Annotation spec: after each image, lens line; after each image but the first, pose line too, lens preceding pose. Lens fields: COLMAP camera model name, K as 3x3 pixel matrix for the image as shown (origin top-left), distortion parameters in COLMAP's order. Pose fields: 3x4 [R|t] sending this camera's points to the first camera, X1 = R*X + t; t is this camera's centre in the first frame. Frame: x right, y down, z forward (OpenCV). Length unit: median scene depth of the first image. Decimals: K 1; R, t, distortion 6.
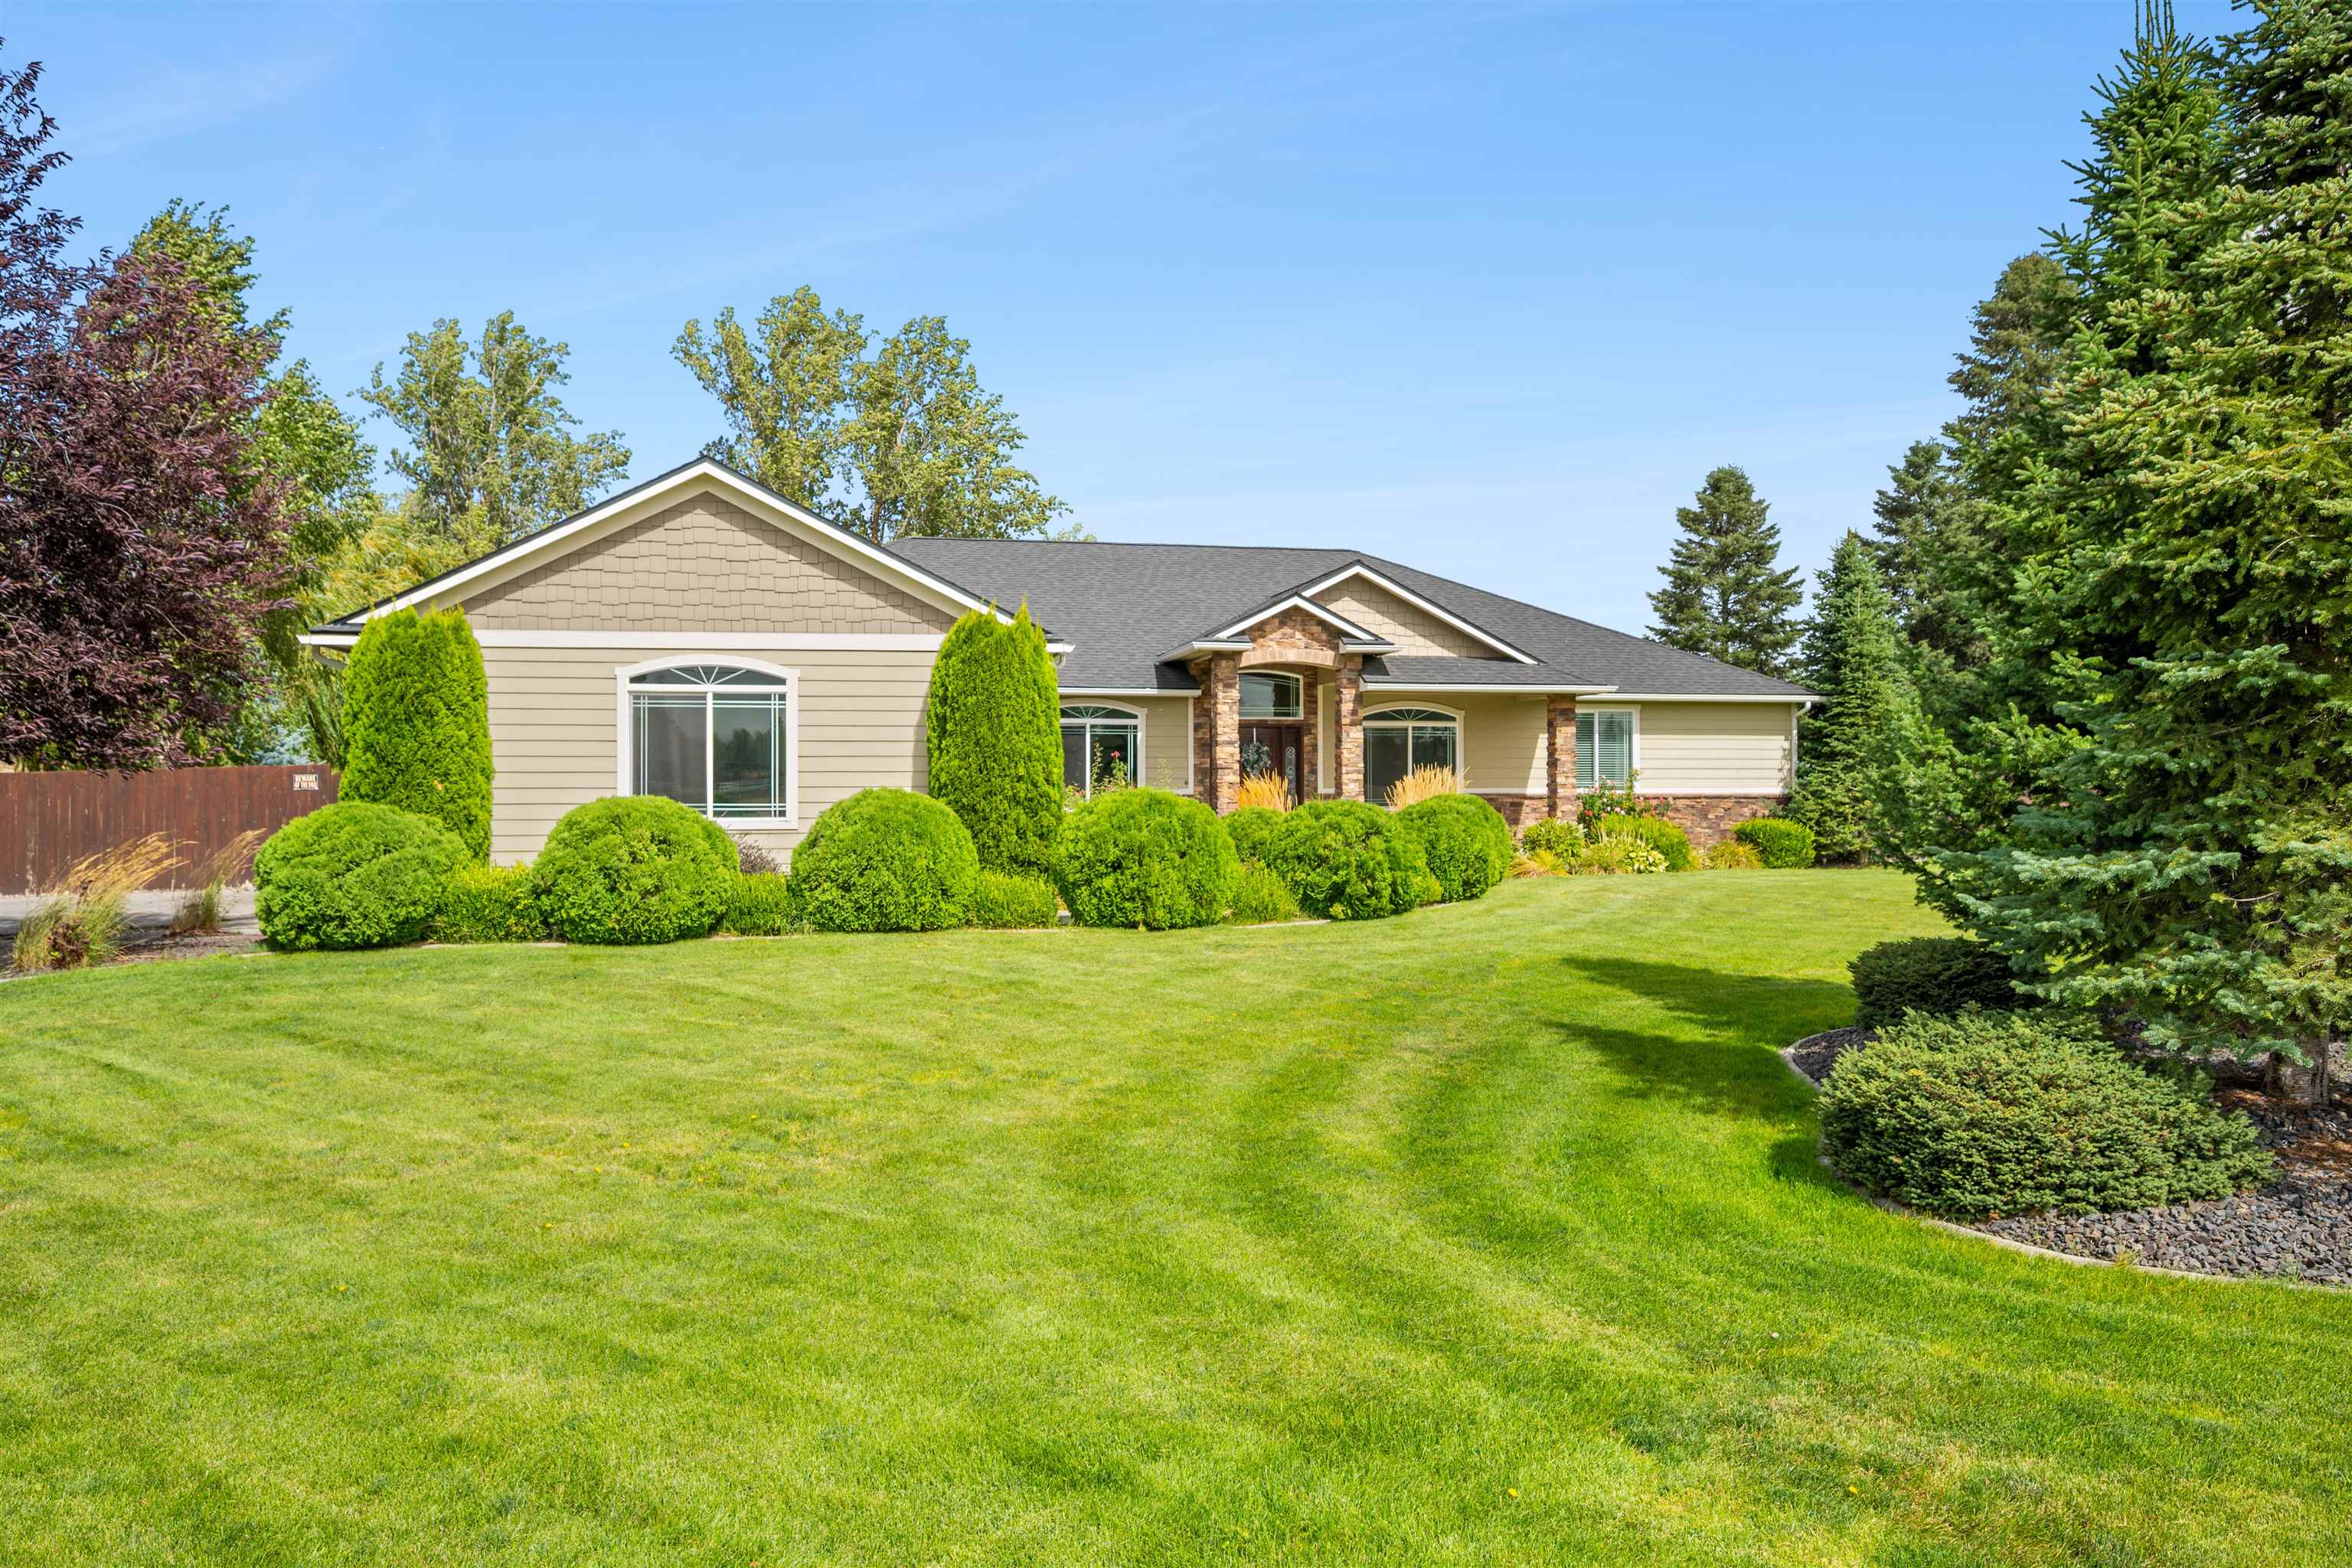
lens RADIAL K [[1640.4, 0, 1150.4], [0, 1640.4, 779.9], [0, 0, 1]] dist [-0.006643, -0.003050]
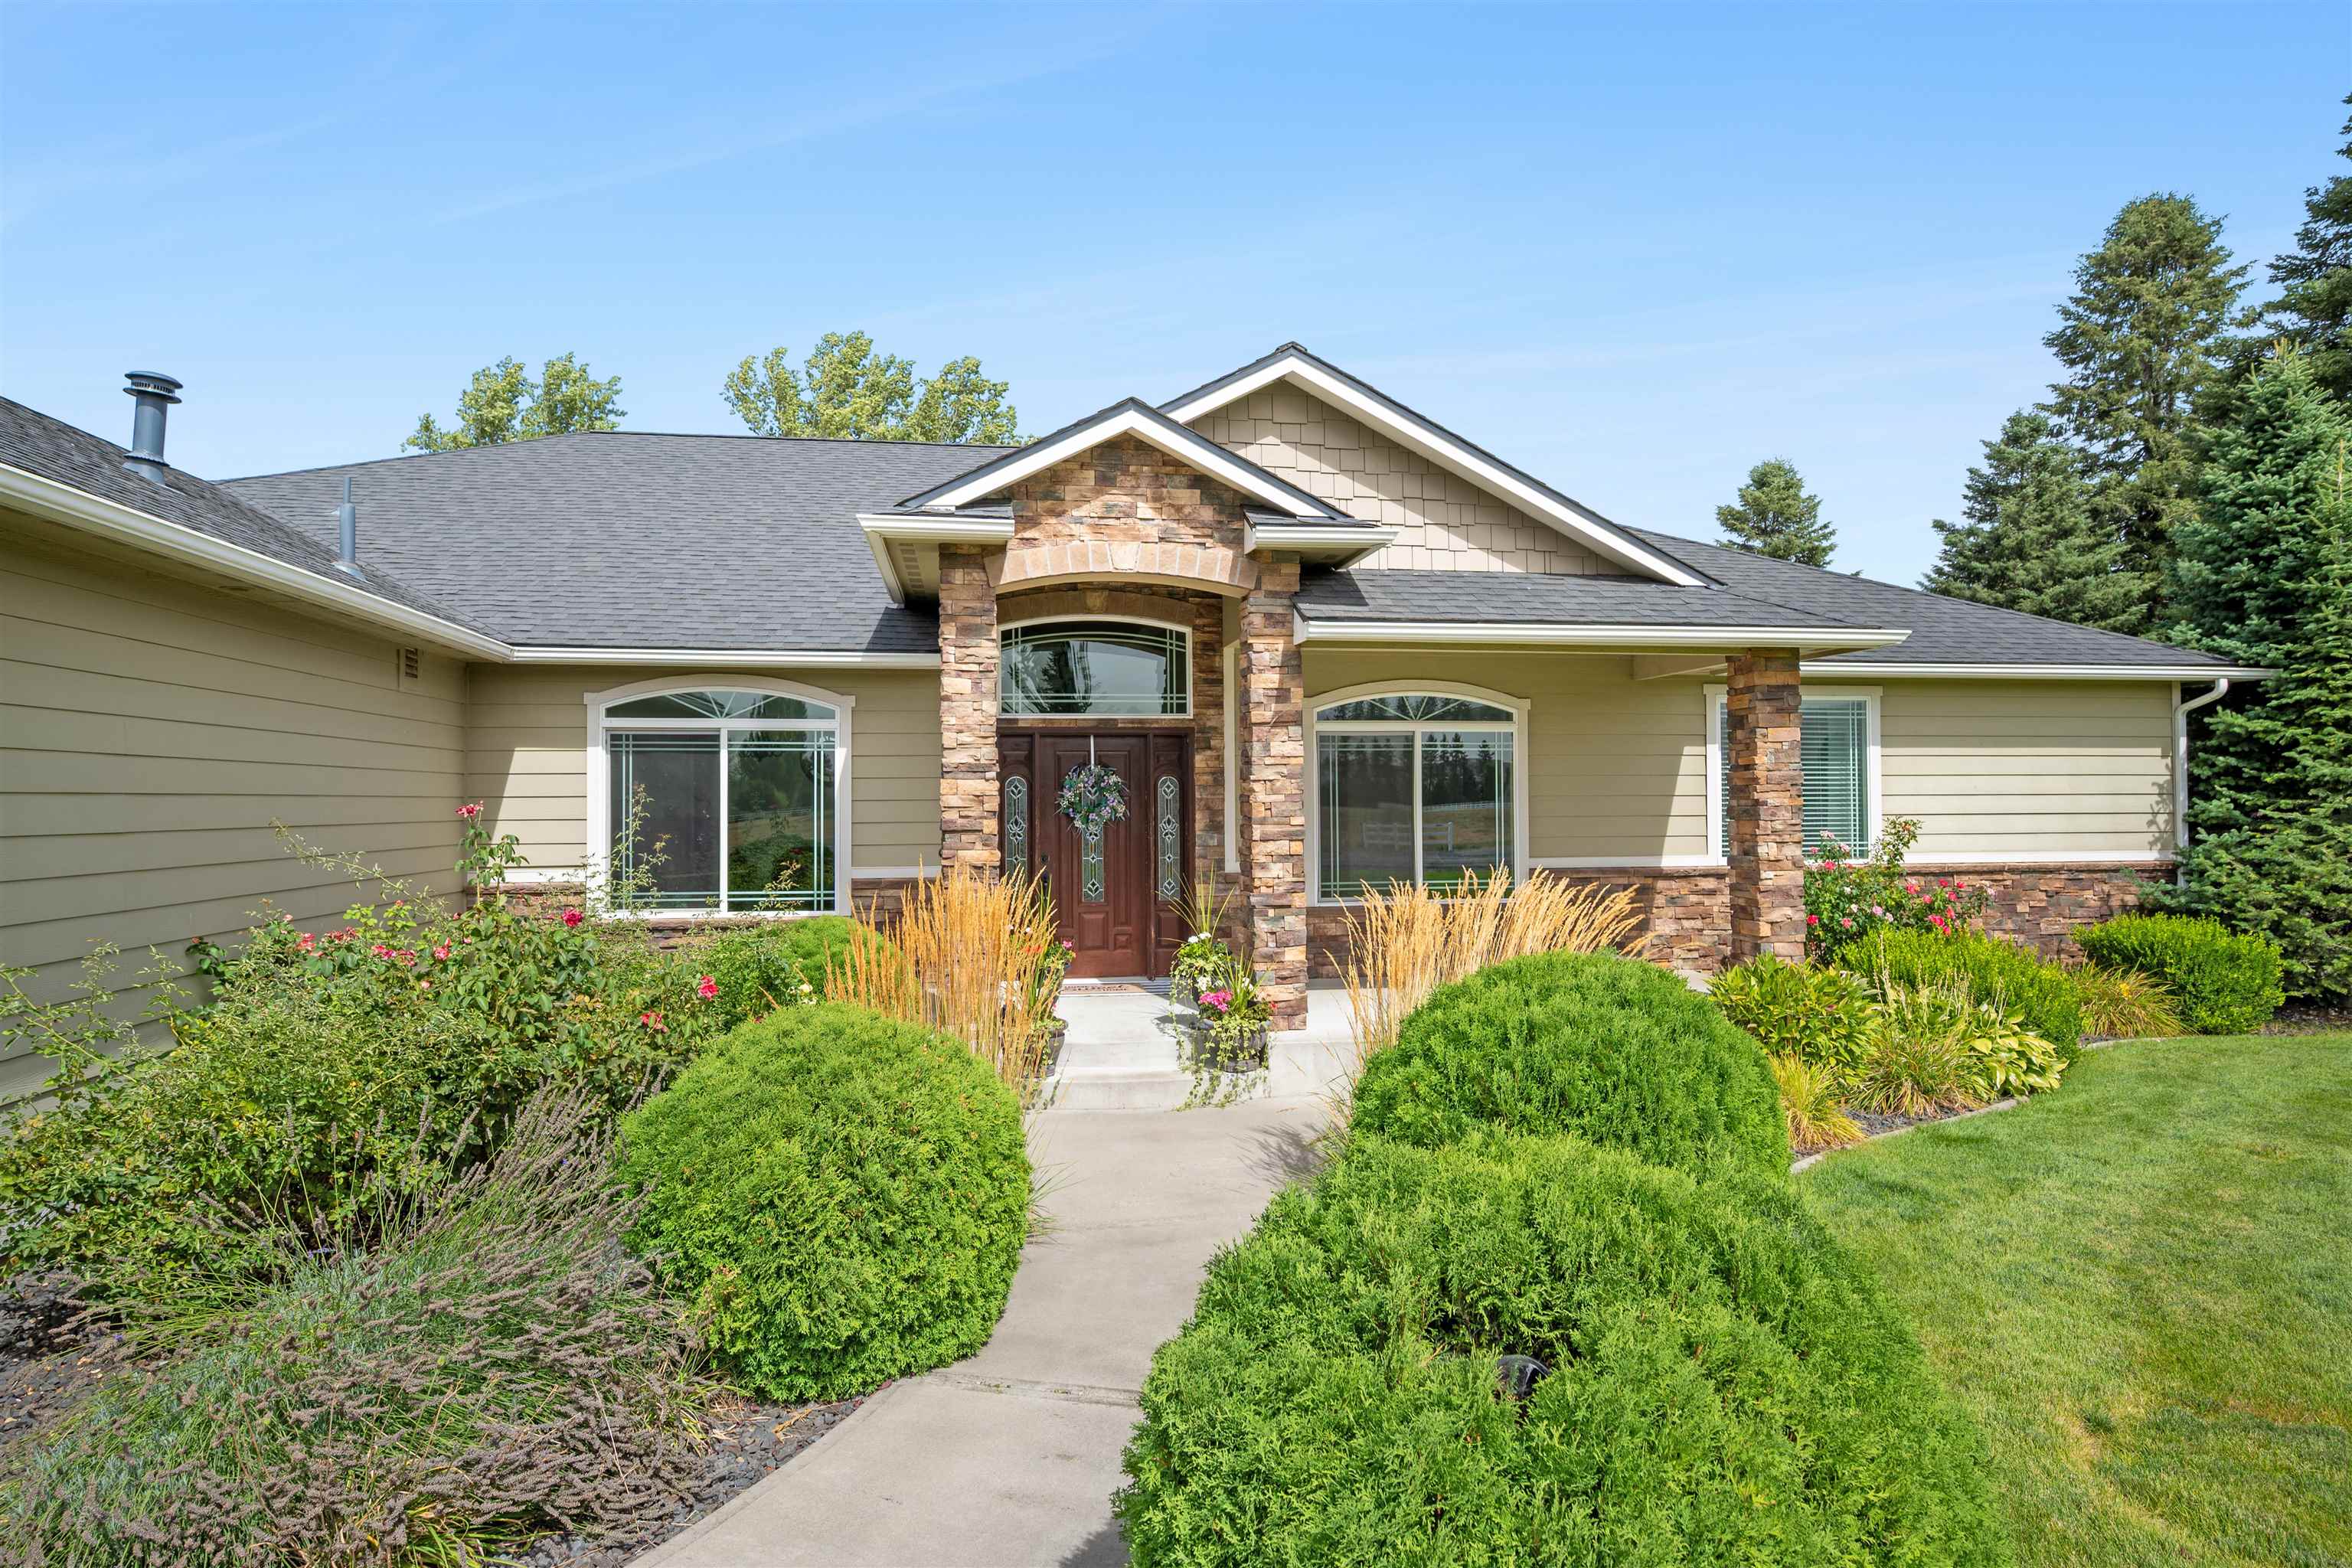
lens RADIAL K [[1331.1, 0, 1176.0], [0, 1331.1, 784.0], [0, 0, 1]] dist [0.000495, 0.000363]
pose [[0.999508, -0.004690, -0.031027, 0.104035], [0.004445, 0.999958, -0.007965, -0.015151], [0.031063, 0.007824, 0.999487, 0.636404]]
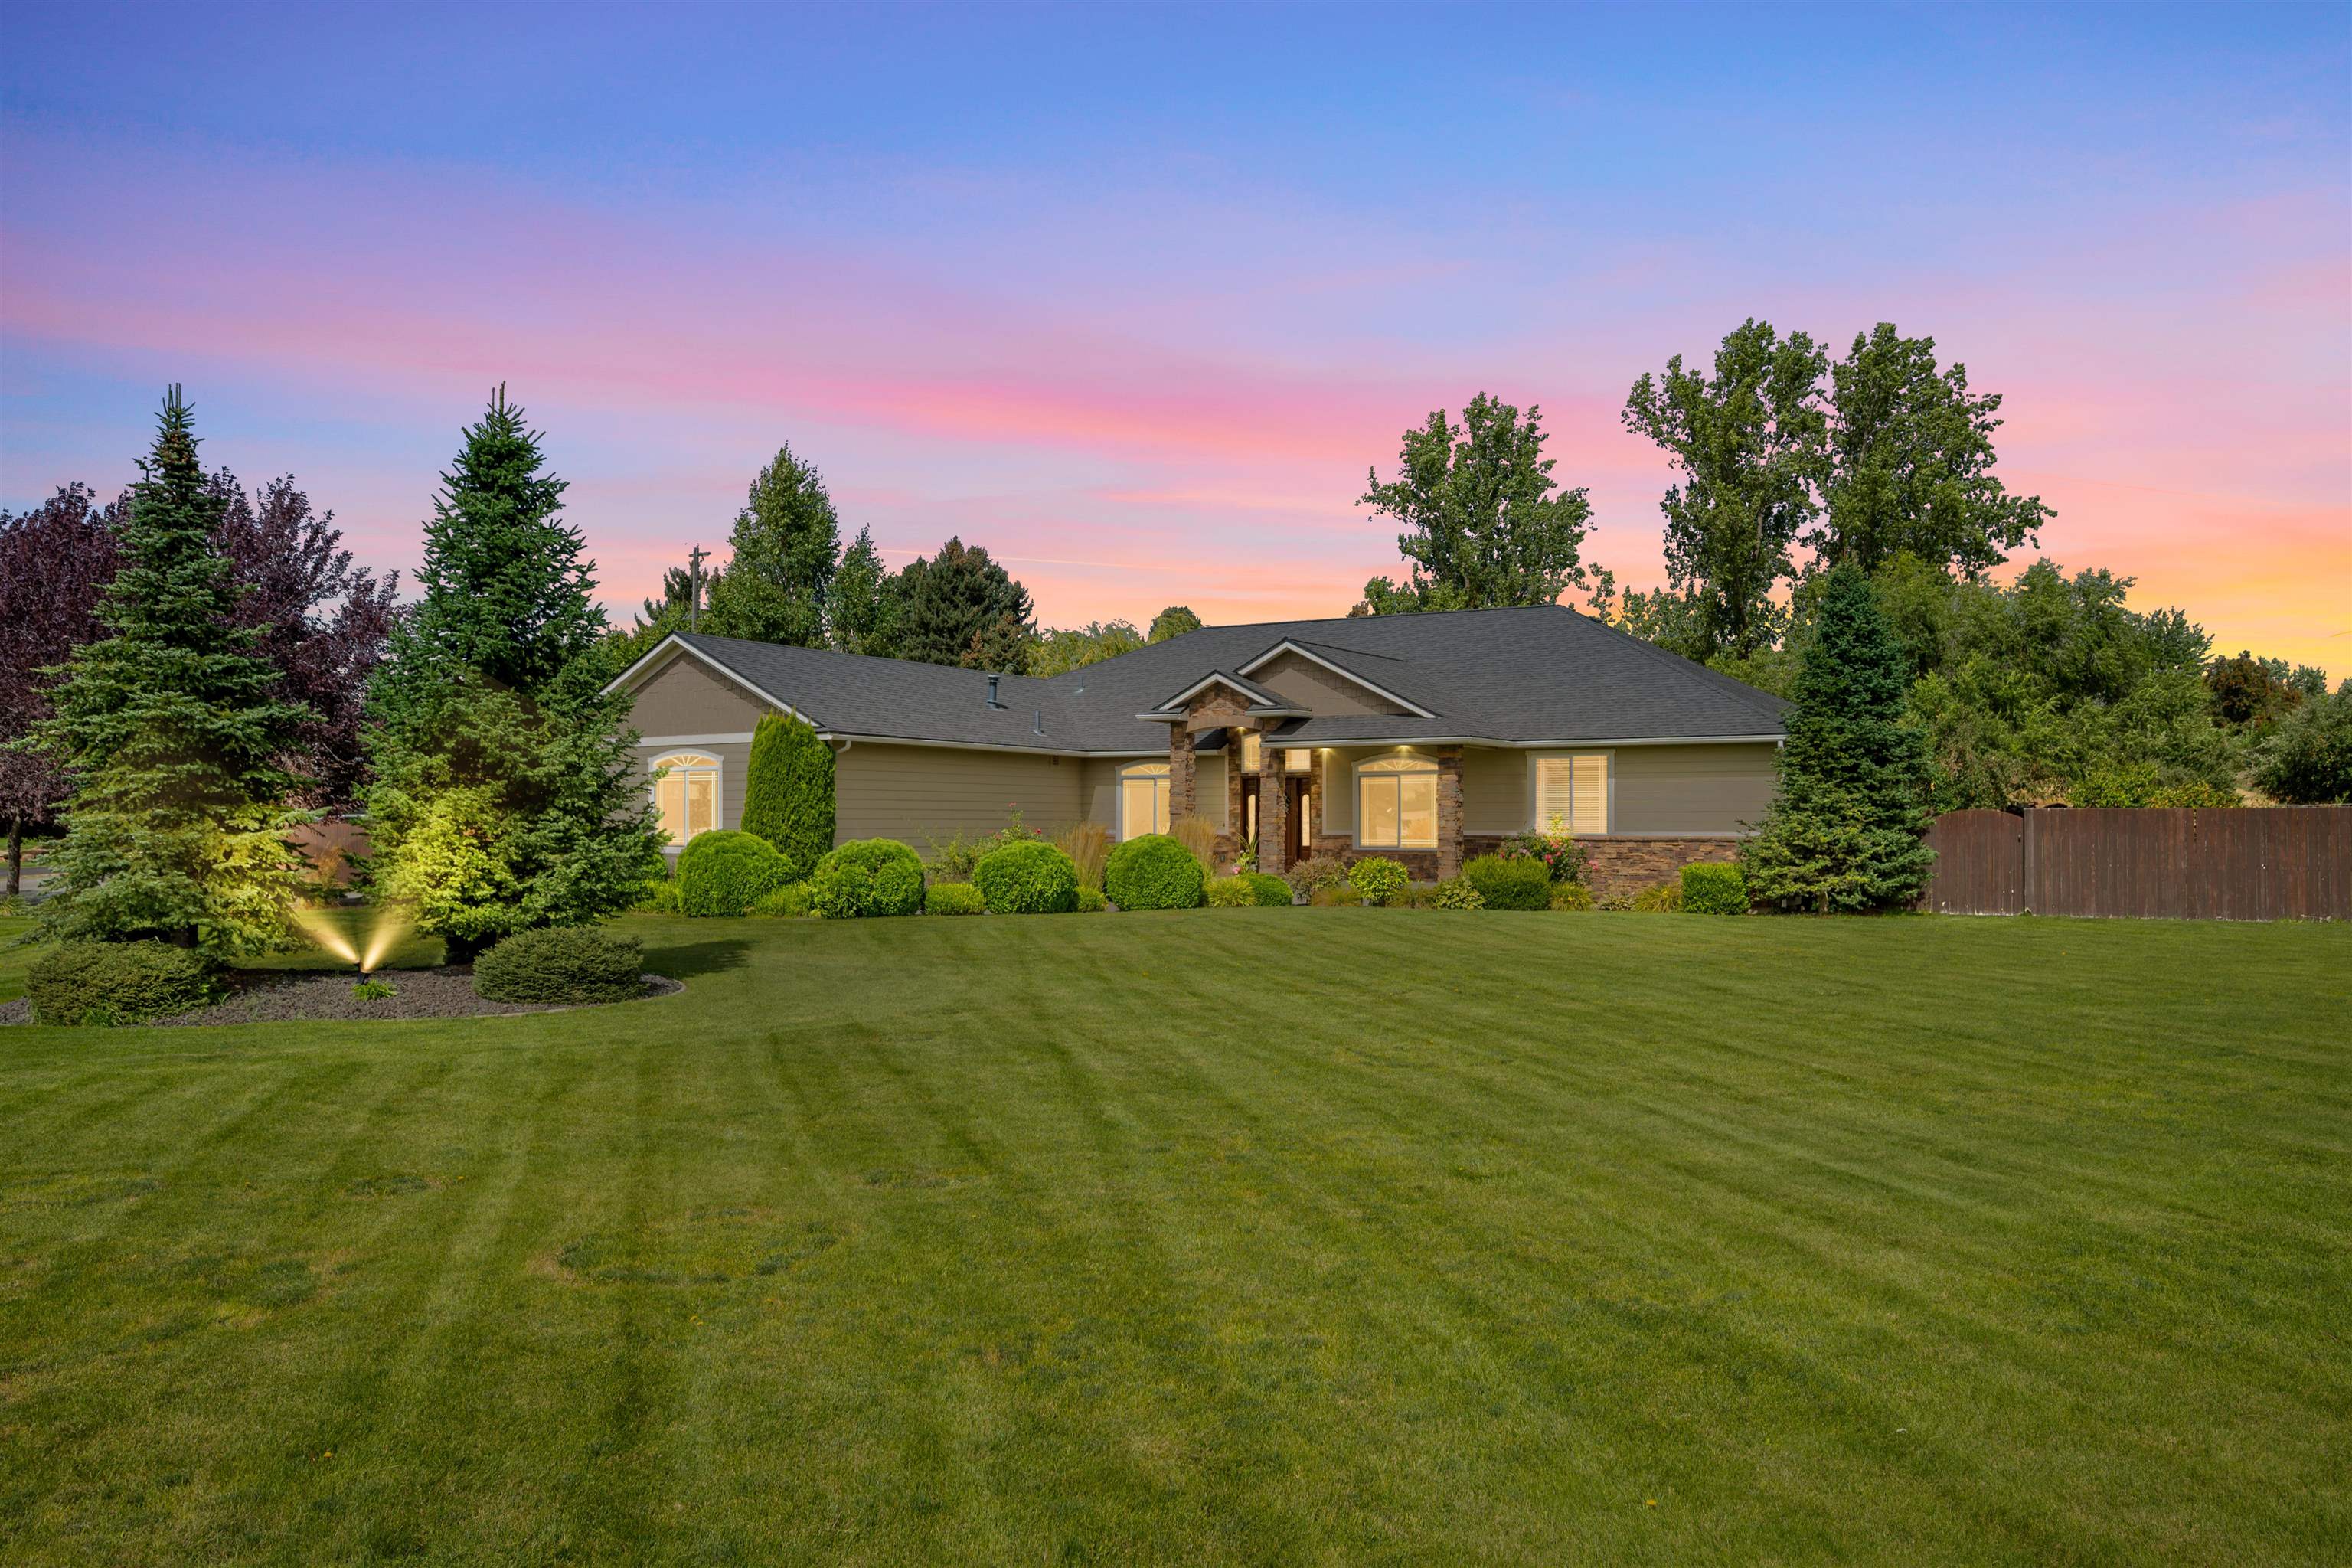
lens RADIAL K [[1719.6, 0, 1176.0], [0, 1719.6, 784.0], [0, 0, 1]] dist [-0.006600, -0.001268]
pose [[0.739835, -0.014415, -0.672634, 0.883511], [0.001397, 0.999801, -0.019889, -0.003458], [0.672787, 0.013774, 0.739708, 0.027668]]
